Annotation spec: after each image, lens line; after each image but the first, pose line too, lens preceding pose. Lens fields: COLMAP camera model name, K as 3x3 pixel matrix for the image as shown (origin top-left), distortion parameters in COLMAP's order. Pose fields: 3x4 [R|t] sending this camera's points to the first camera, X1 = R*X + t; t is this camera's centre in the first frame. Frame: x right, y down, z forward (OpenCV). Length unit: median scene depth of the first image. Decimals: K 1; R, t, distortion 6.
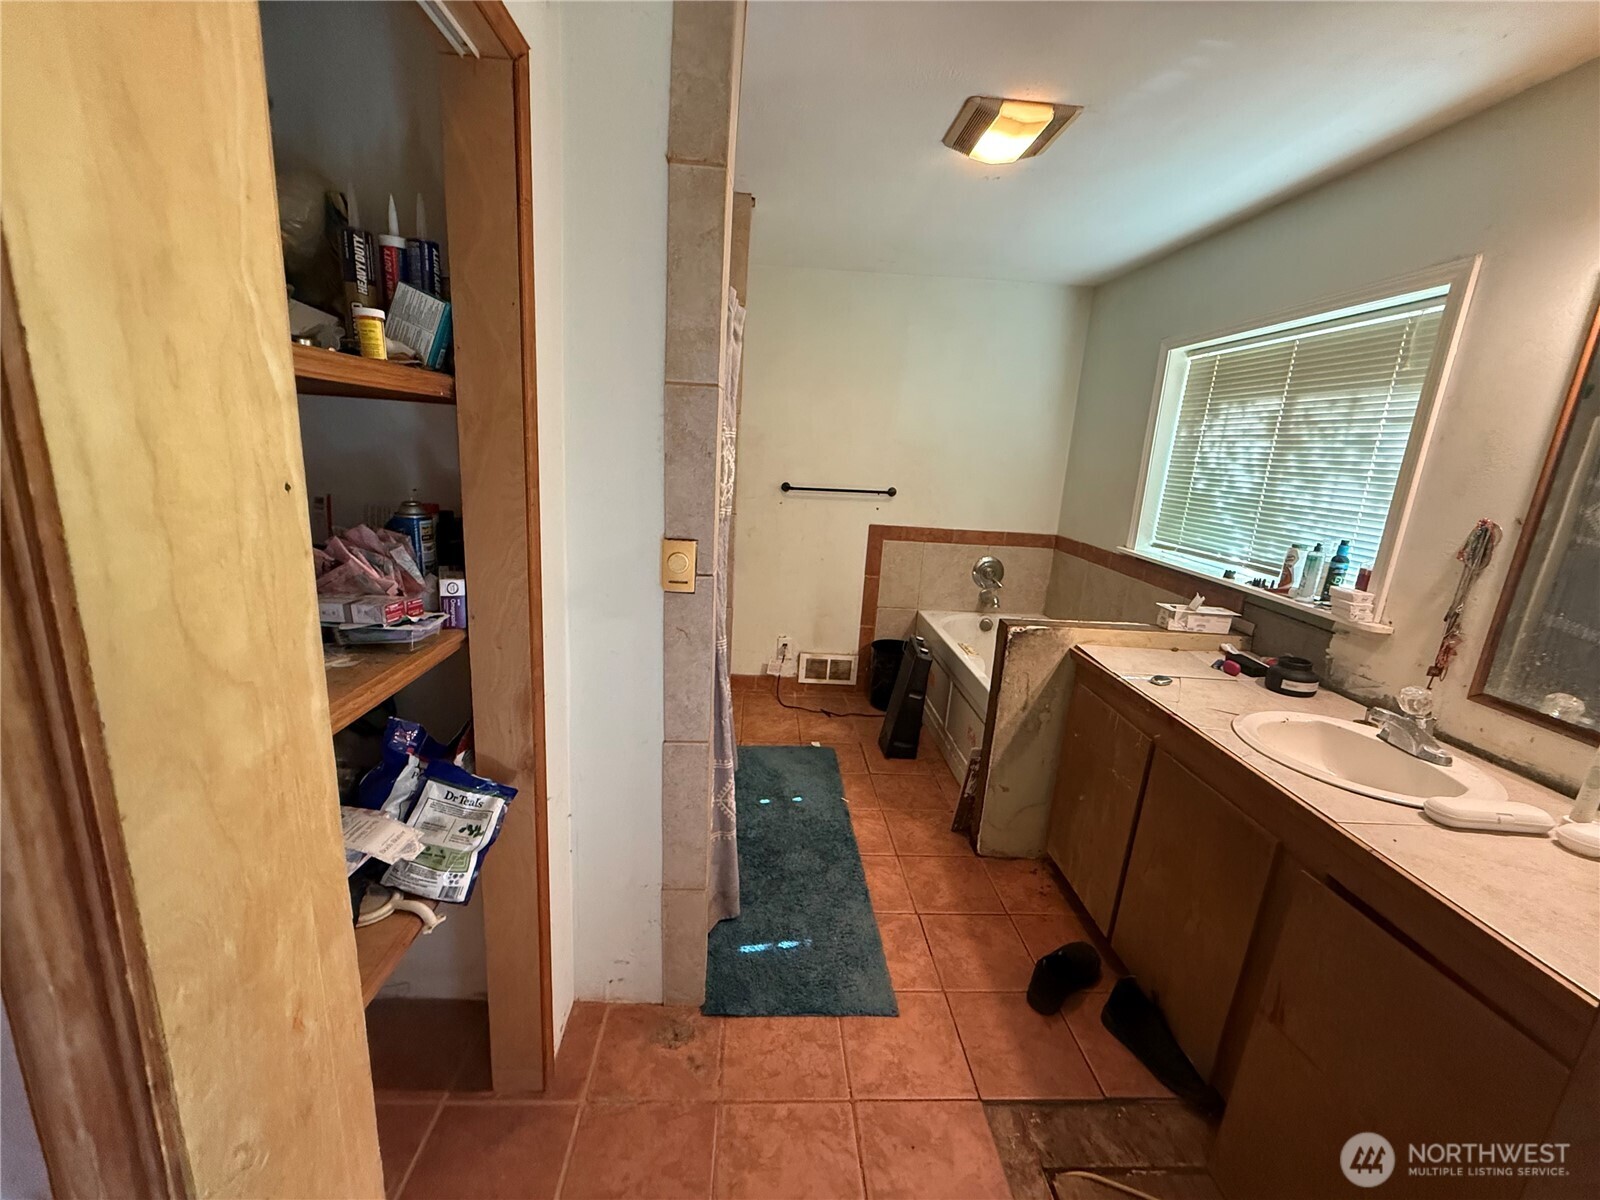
lens RADIAL K [[638.9, 0, 792.6], [0, 638.9, 600.2], [0, 0, 1]] dist [0.001910, -0.000087]
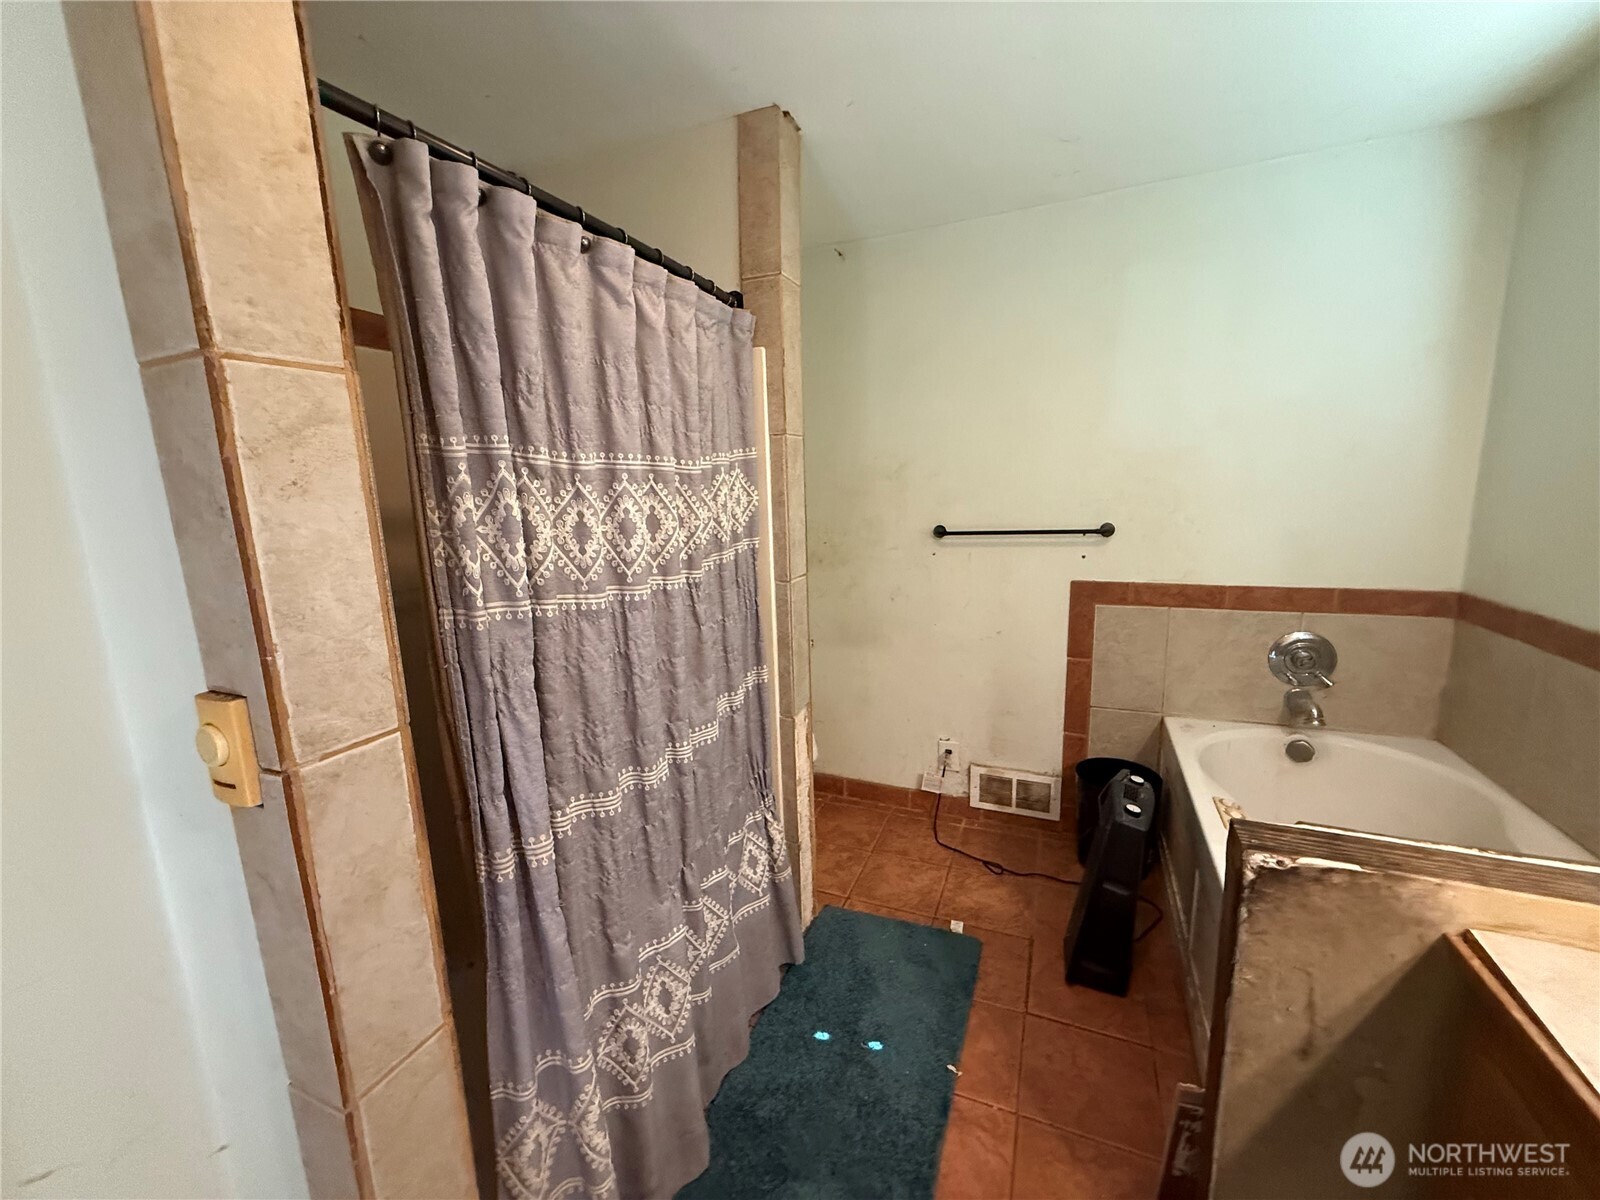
lens RADIAL K [[638.9, 0, 792.6], [0, 638.9, 600.2], [0, 0, 1]] dist [0.001910, -0.000087]
pose [[0.896553, -0.009190, -0.442842, 0.154631], [-0.018251, 0.998169, -0.057664, -0.055782], [0.442561, 0.059782, 0.894743, 0.287225]]
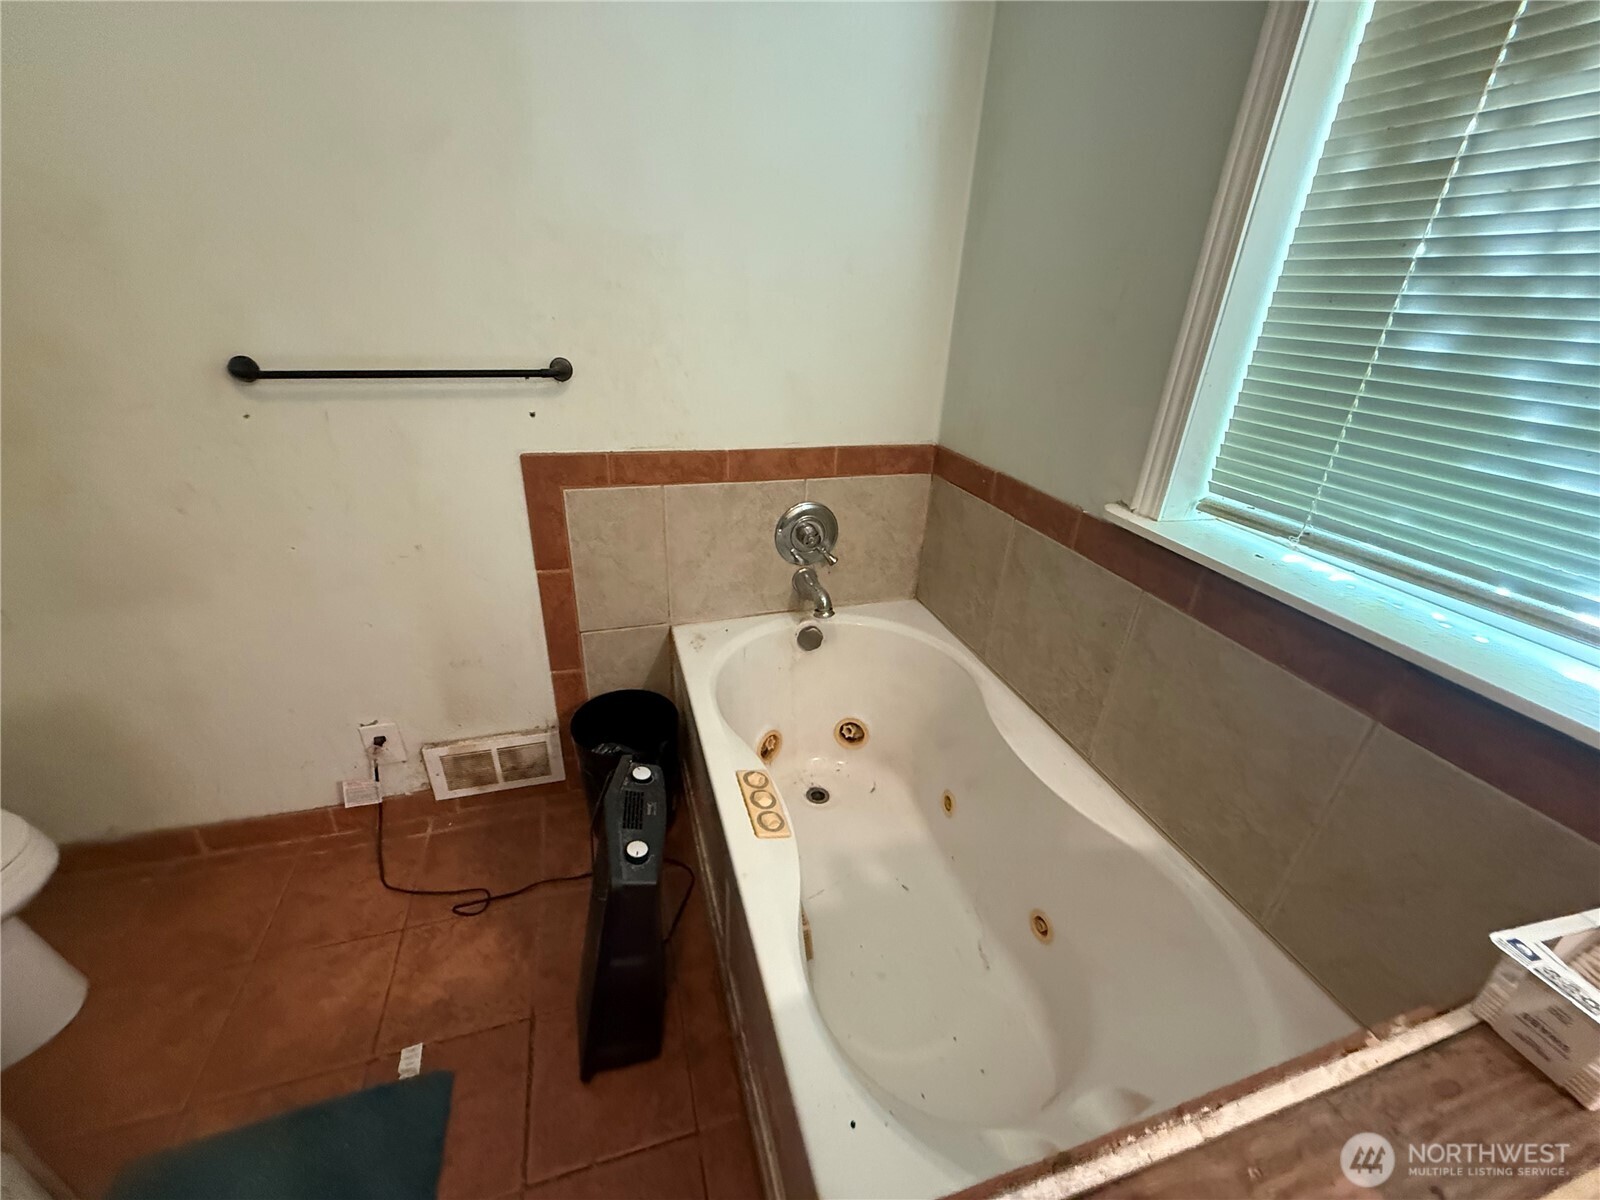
lens RADIAL K [[638.9, 0, 792.6], [0, 638.9, 600.2], [0, 0, 1]] dist [0.001910, -0.000087]
pose [[0.968252, -0.126861, 0.215395, 0.190207], [0.073978, 0.968480, 0.237854, -0.112925], [-0.238780, -0.214368, 0.947117, 0.548998]]
